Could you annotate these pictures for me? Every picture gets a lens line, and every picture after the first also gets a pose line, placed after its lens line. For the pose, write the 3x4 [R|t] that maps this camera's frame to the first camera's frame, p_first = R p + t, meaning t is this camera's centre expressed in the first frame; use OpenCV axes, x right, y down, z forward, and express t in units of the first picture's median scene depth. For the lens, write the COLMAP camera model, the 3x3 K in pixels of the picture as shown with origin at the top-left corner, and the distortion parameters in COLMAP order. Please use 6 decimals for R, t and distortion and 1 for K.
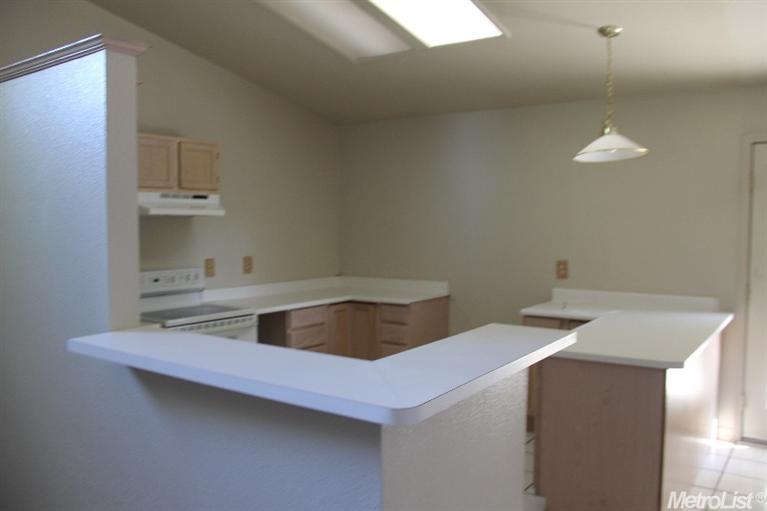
lens RADIAL K [[678.5, 0, 383.5], [0, 678.5, 255.5], [0, 0, 1]] dist [-0.075128, 0.003790]
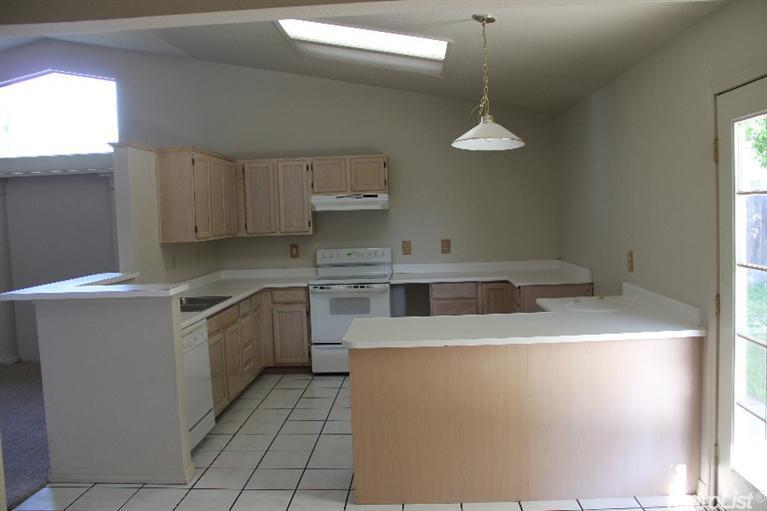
lens RADIAL K [[642.0, 0, 383.5], [0, 642.0, 255.5], [0, 0, 1]] dist [-0.000305, 0.001983]
pose [[0.564500, 0.038040, -0.824556, 0.875800], [-0.013414, 0.999228, 0.036915, -0.014456], [0.825324, -0.009778, 0.564575, 0.289805]]
